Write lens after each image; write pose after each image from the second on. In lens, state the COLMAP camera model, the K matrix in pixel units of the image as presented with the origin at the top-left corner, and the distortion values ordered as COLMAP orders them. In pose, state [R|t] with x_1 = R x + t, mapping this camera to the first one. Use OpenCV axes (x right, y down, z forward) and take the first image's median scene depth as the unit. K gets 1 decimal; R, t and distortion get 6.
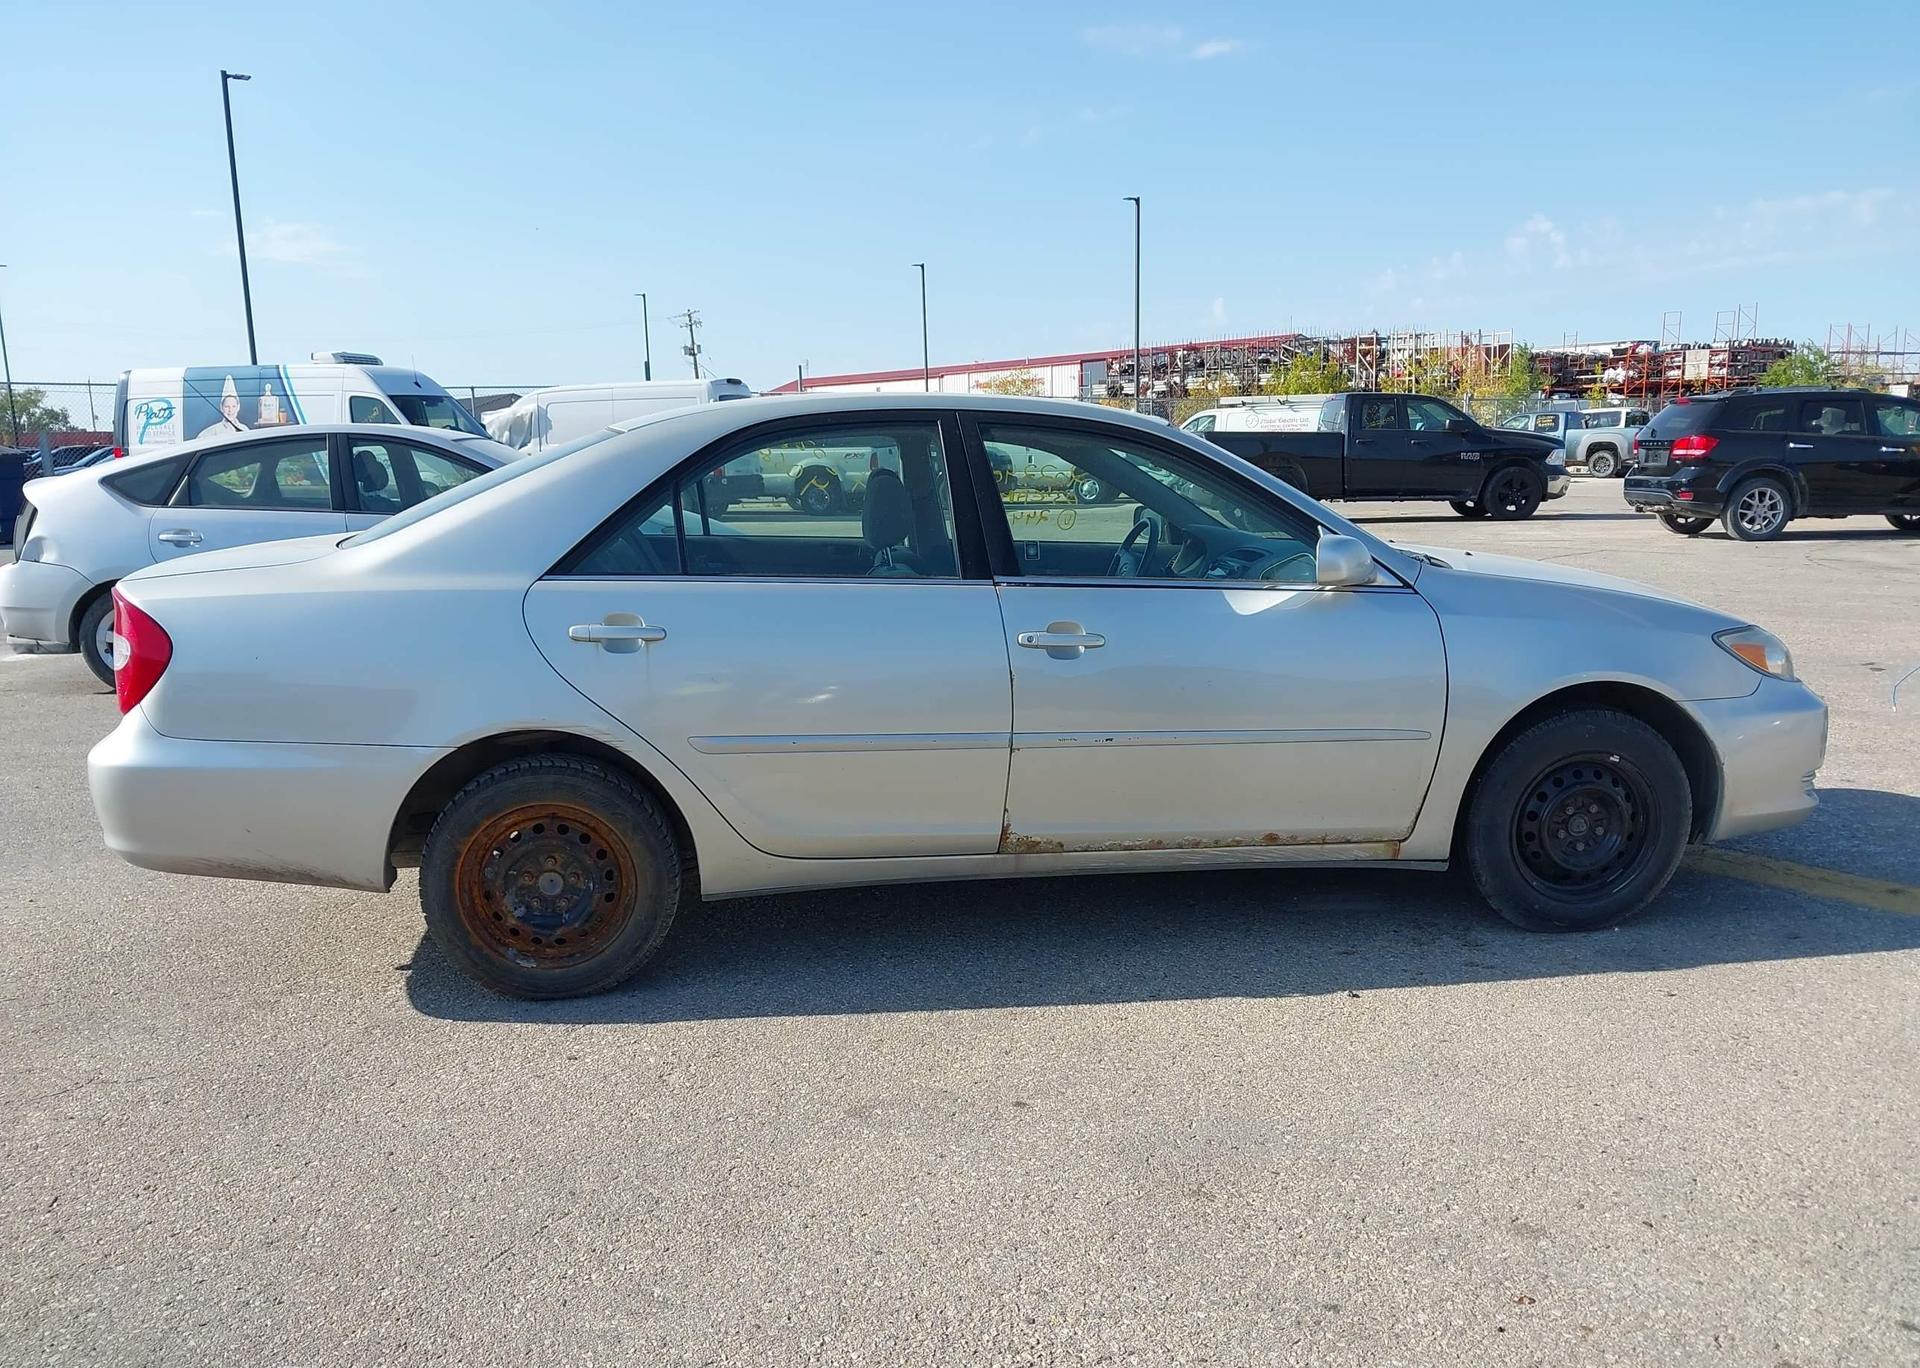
lens RADIAL K [[1534.9, 0, 963.4], [0, 1534.9, 668.1], [0, 0, 1]] dist [0.022703, -0.030975]
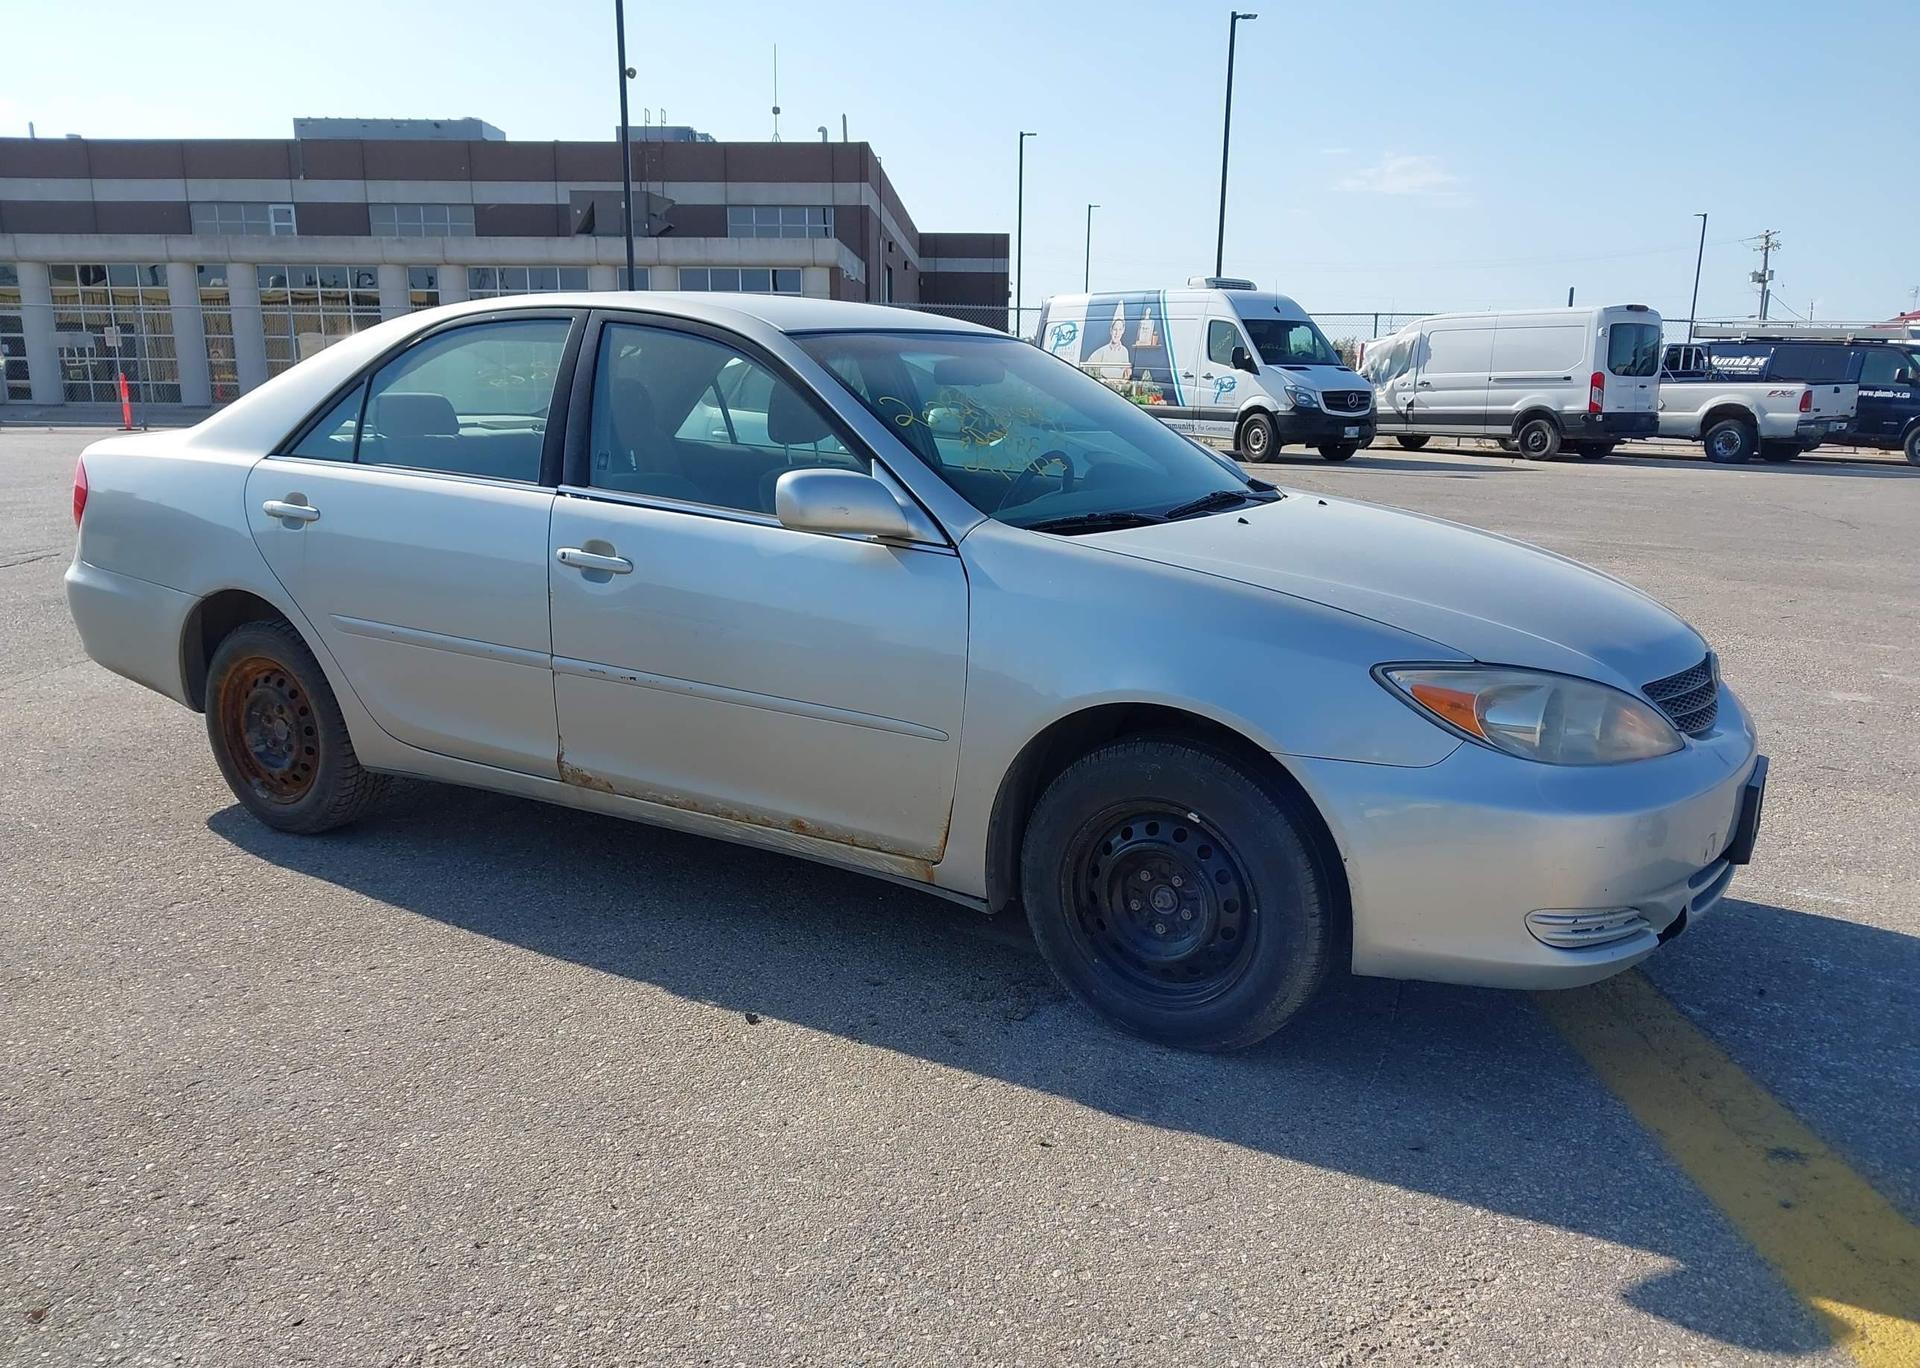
lens RADIAL K [[1534.9, 0, 957.7], [0, 1534.9, 681.7], [0, 0, 1]] dist [0.022703, -0.030975]
pose [[0.788240, 0.150461, -0.596690, 0.126775], [-0.119367, 0.988616, 0.091602, -0.009218], [0.603680, -0.000979, 0.797226, 0.063057]]
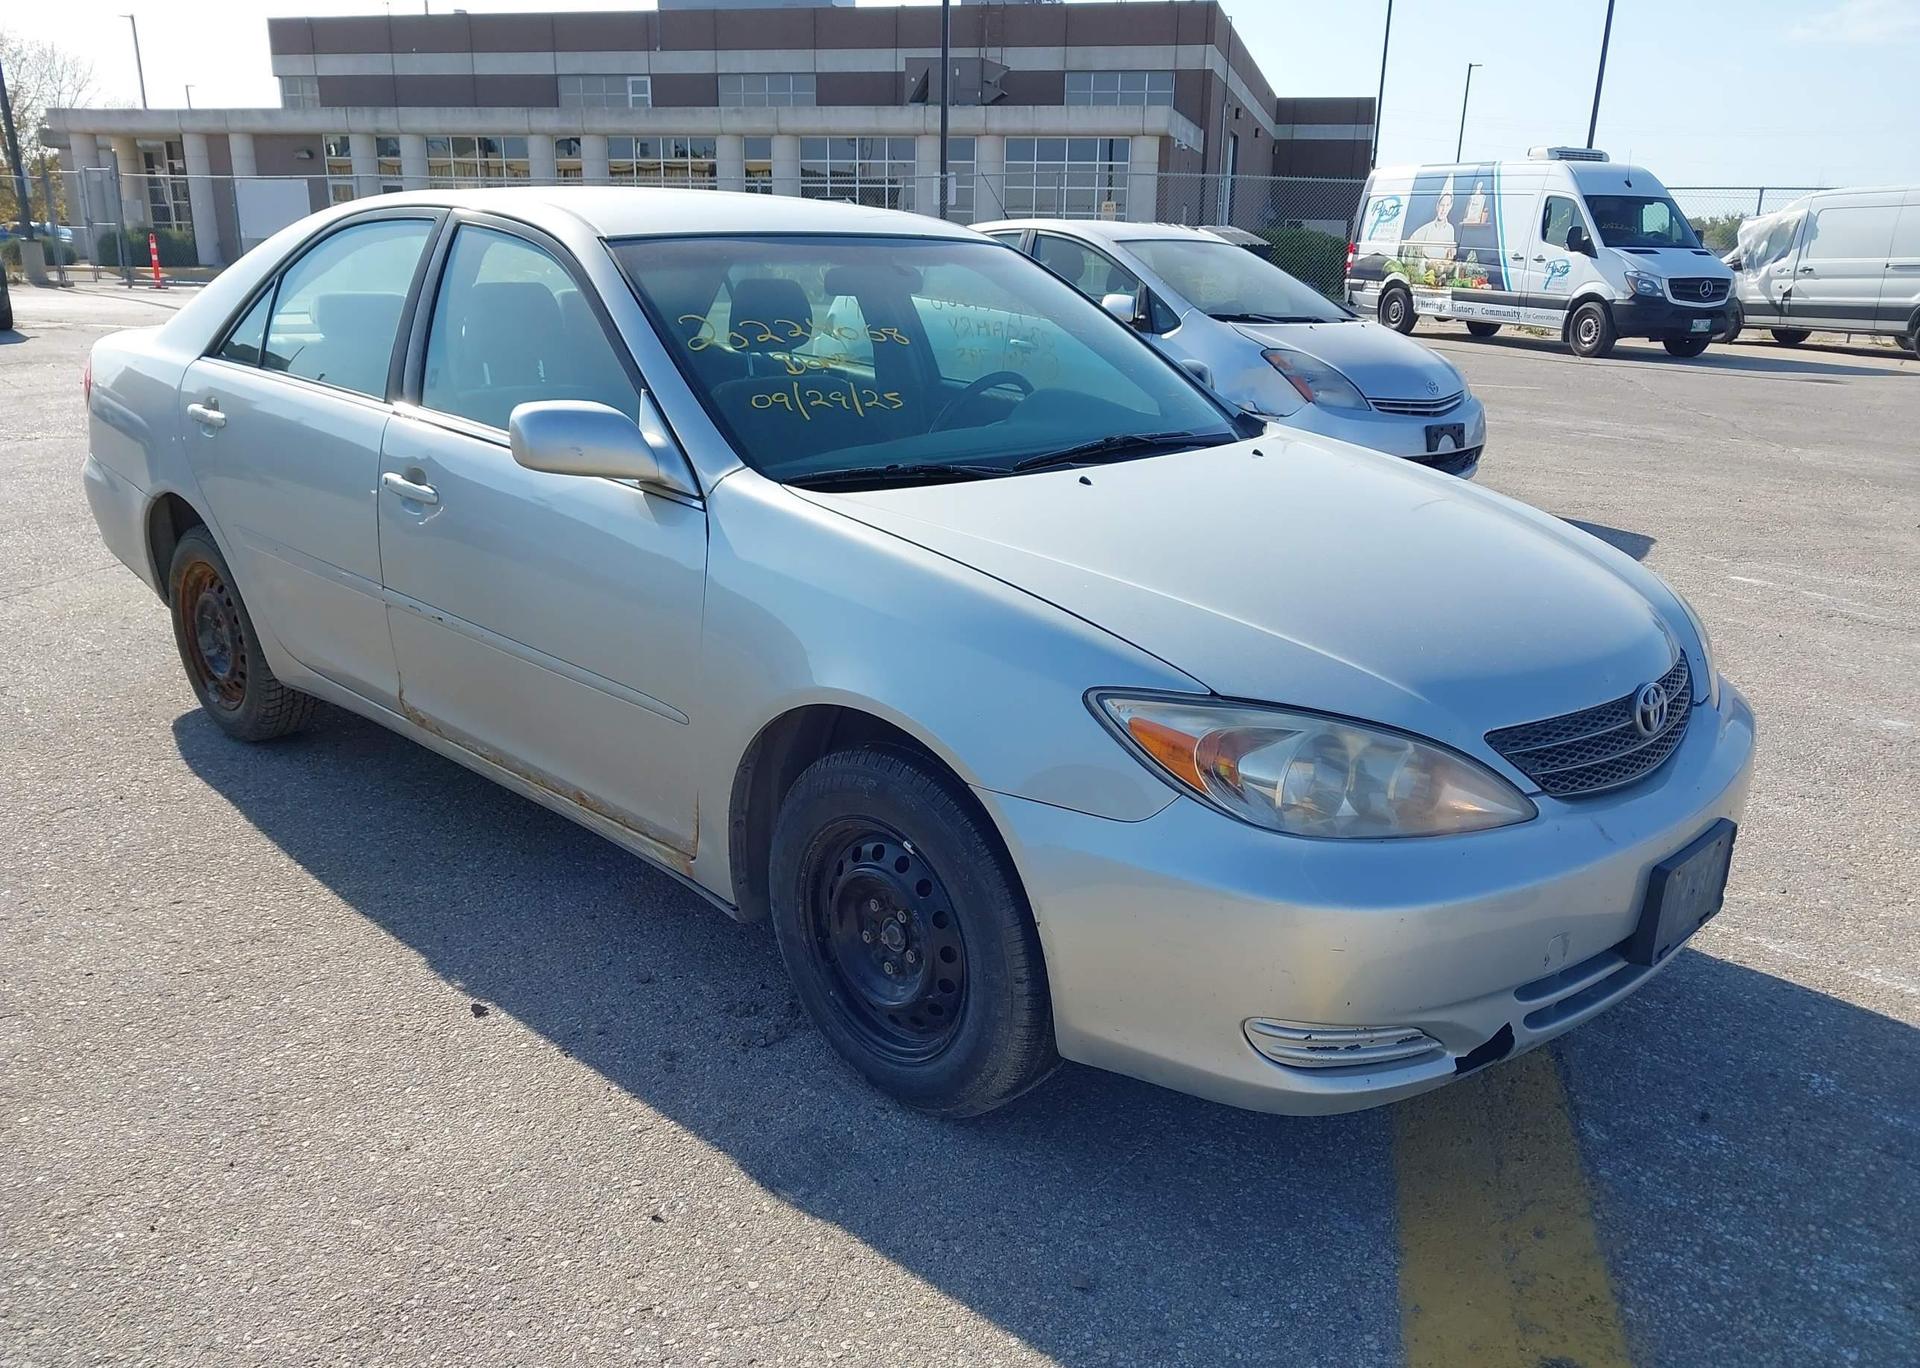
lens RADIAL K [[1534.9, 0, 957.9], [0, 1534.9, 687.2], [0, 0, 1]] dist [0.022703, -0.030975]
pose [[0.629452, 0.250595, -0.735522, 0.144352], [-0.150342, 0.967959, 0.201126, -0.020683], [0.762357, -0.016019, 0.646959, 0.107948]]
